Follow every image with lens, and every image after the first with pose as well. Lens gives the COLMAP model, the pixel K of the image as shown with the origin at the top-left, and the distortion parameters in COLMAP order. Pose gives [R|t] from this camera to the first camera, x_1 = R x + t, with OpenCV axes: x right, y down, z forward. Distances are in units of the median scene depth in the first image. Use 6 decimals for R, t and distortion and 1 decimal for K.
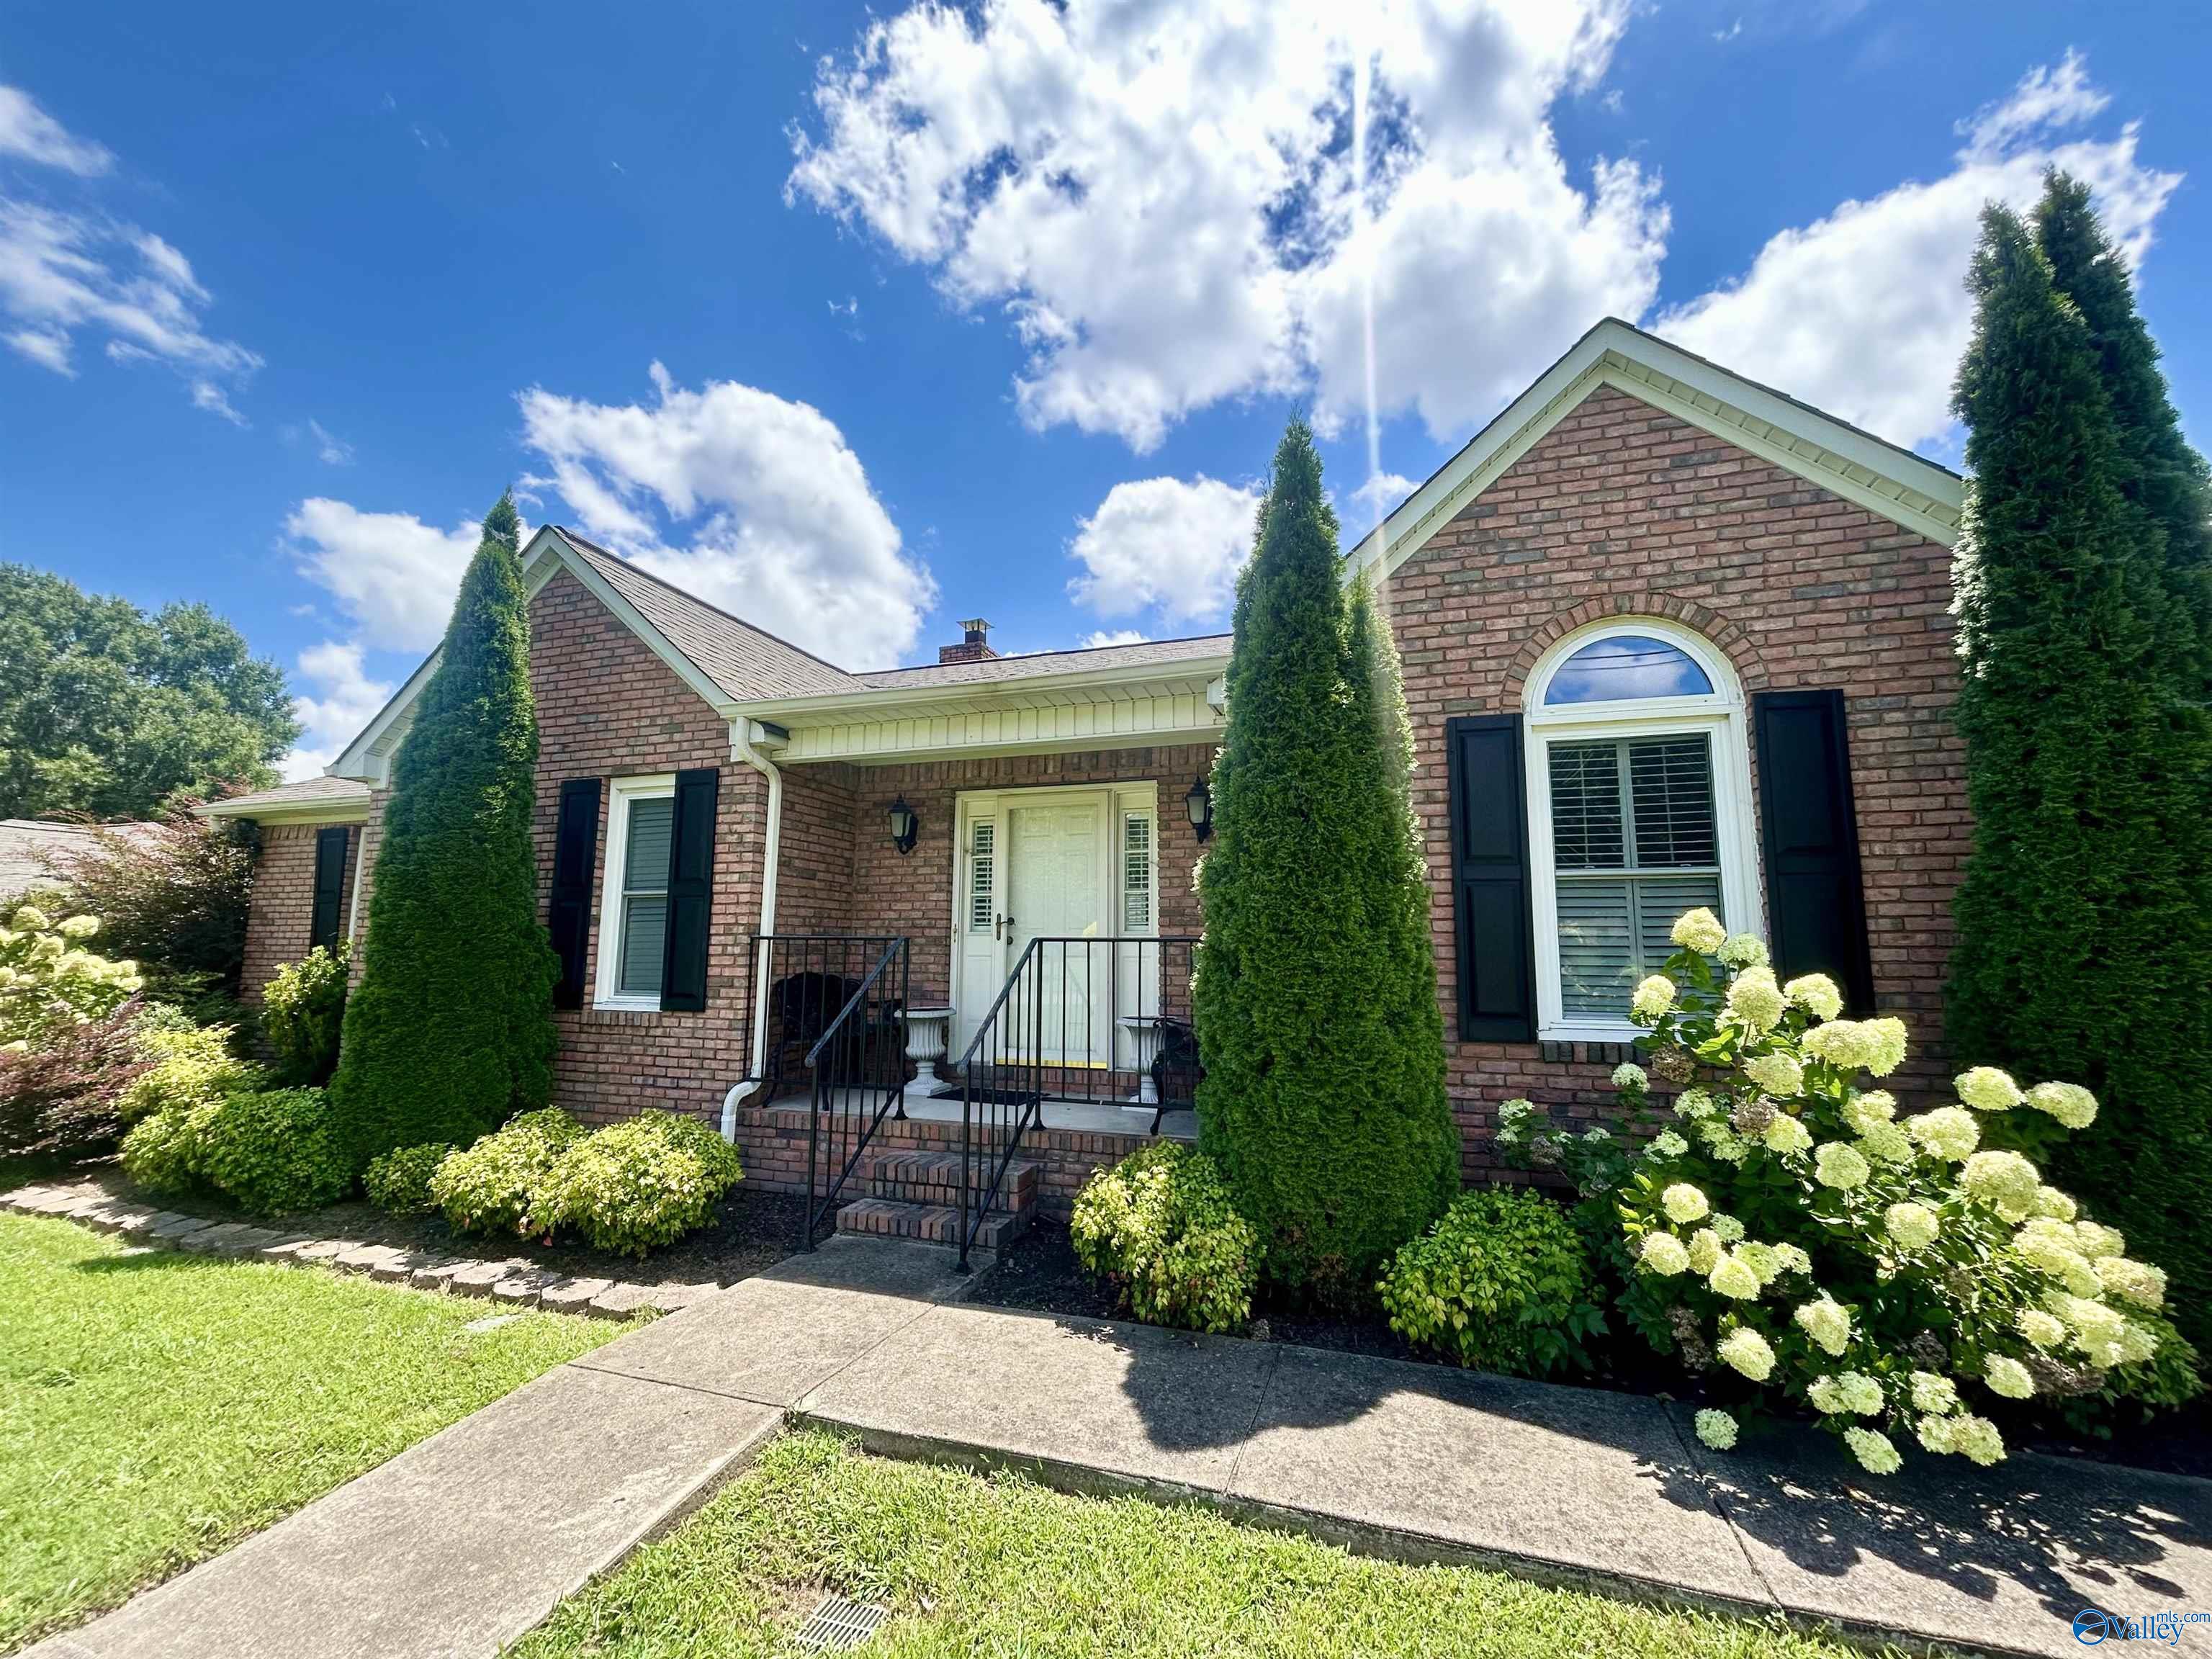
lens RADIAL K [[888.3, 0, 1110.9], [0, 888.3, 832.8], [0, 0, 1]] dist [-0.008917, 0.003740]
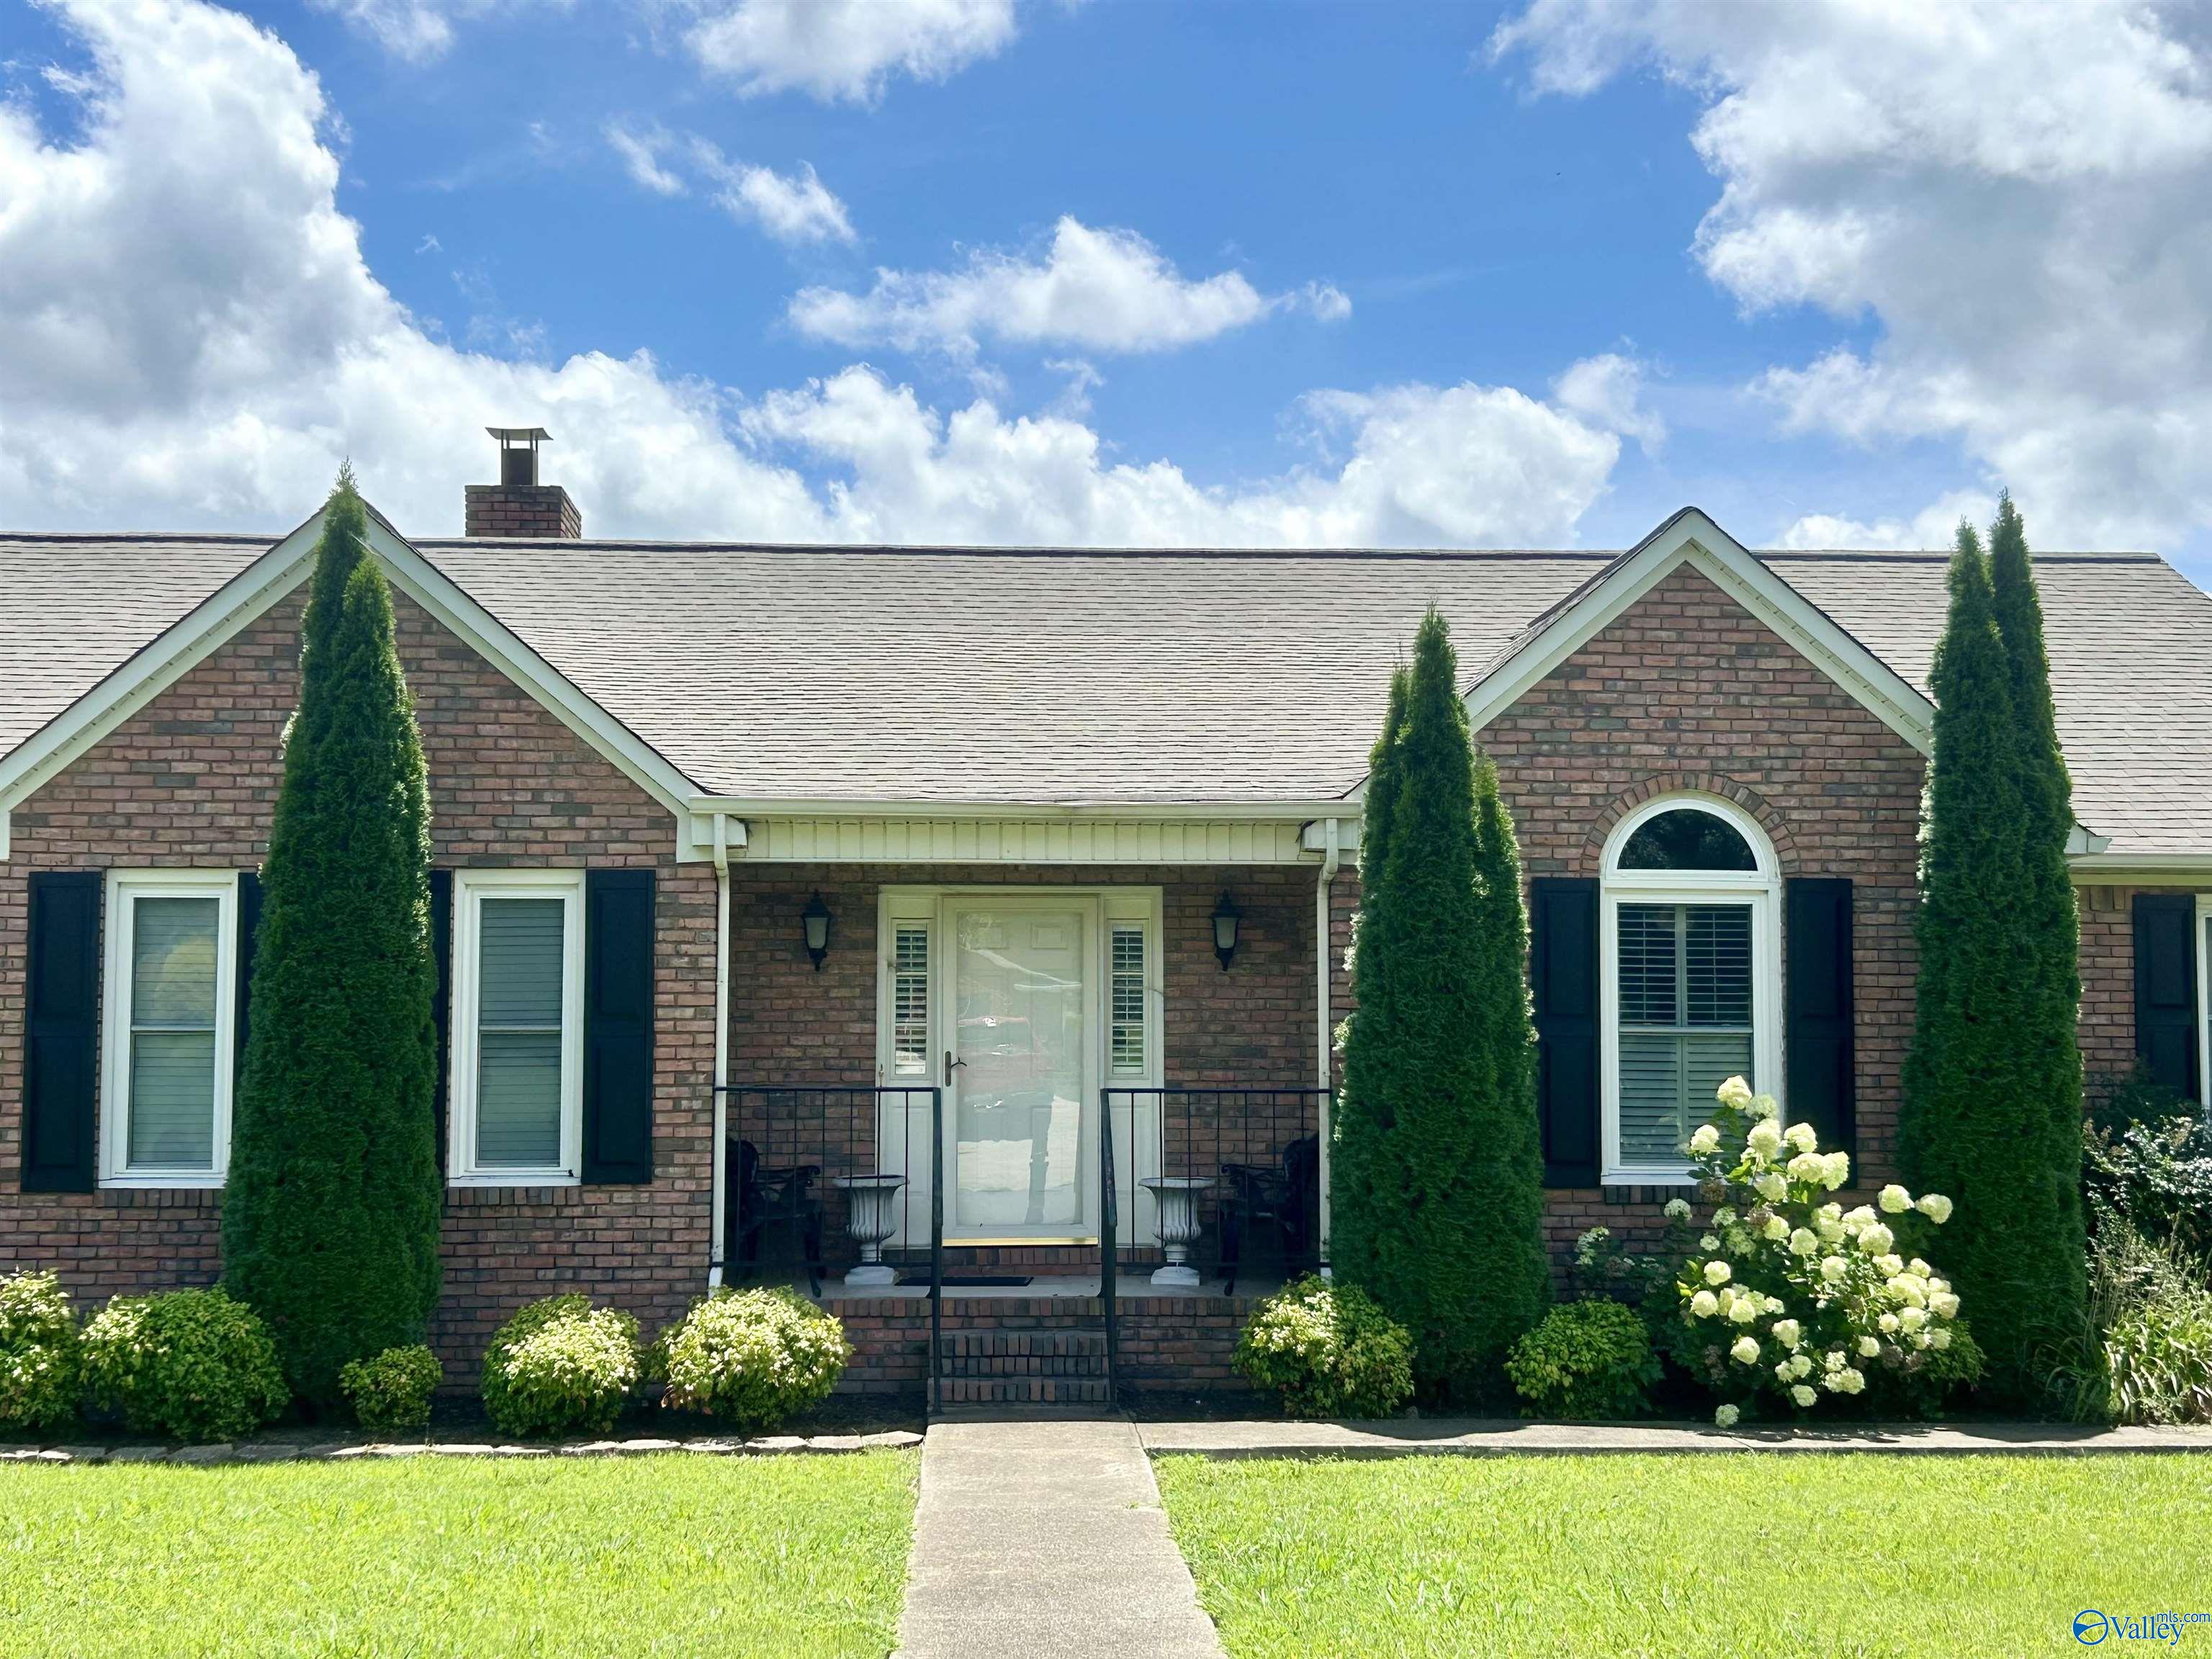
lens RADIAL K [[2990.6, 0, 1103.6], [0, 2990.6, 828.0], [0, 0, 1]] dist [0.112639, 0.000000]
pose [[0.929748, 0.025354, 0.367322, -1.399602], [-0.046382, 0.997744, 0.048532, -0.341335], [-0.365263, -0.062160, 0.928827, -2.098262]]
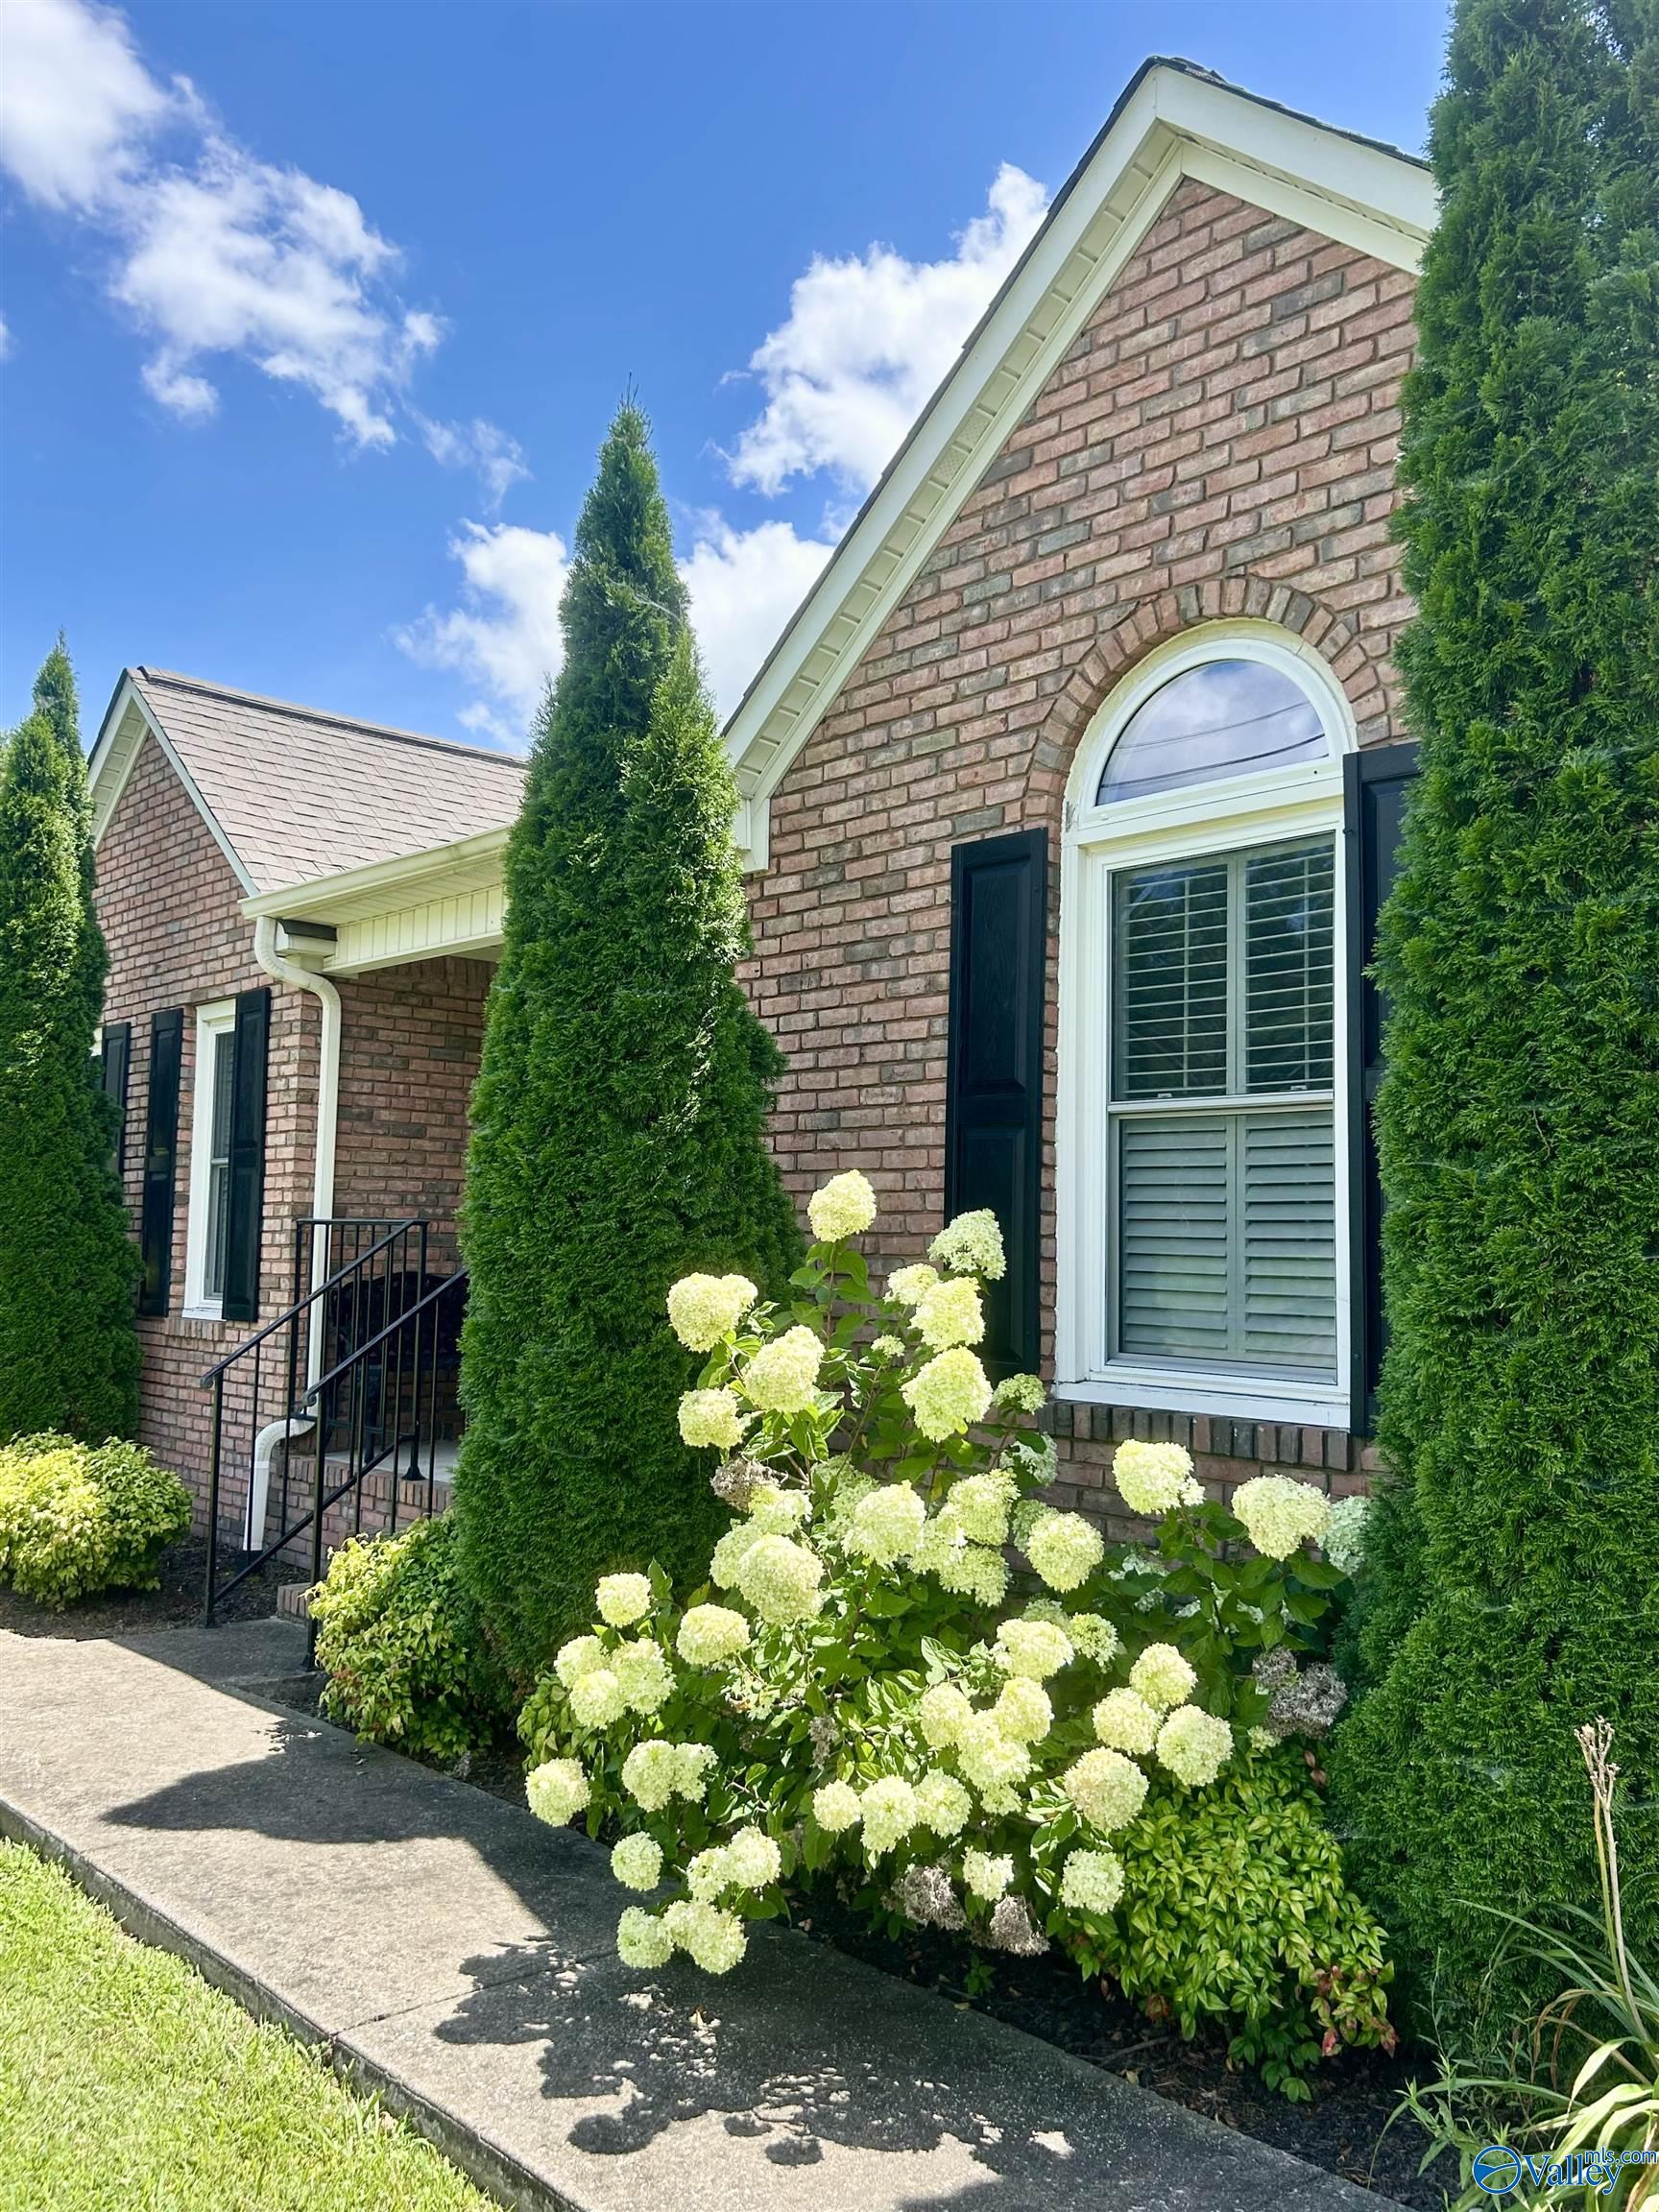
lens RADIAL K [[1803.3, 0, 828.1], [0, 1803.3, 1108.7], [0, 0, 1]] dist [0.034820, -0.030744]
pose [[0.869099, -0.028313, -0.493827, 0.909780], [0.052516, 0.997999, 0.035206, -0.003427], [0.491842, -0.056531, 0.868847, -0.077868]]
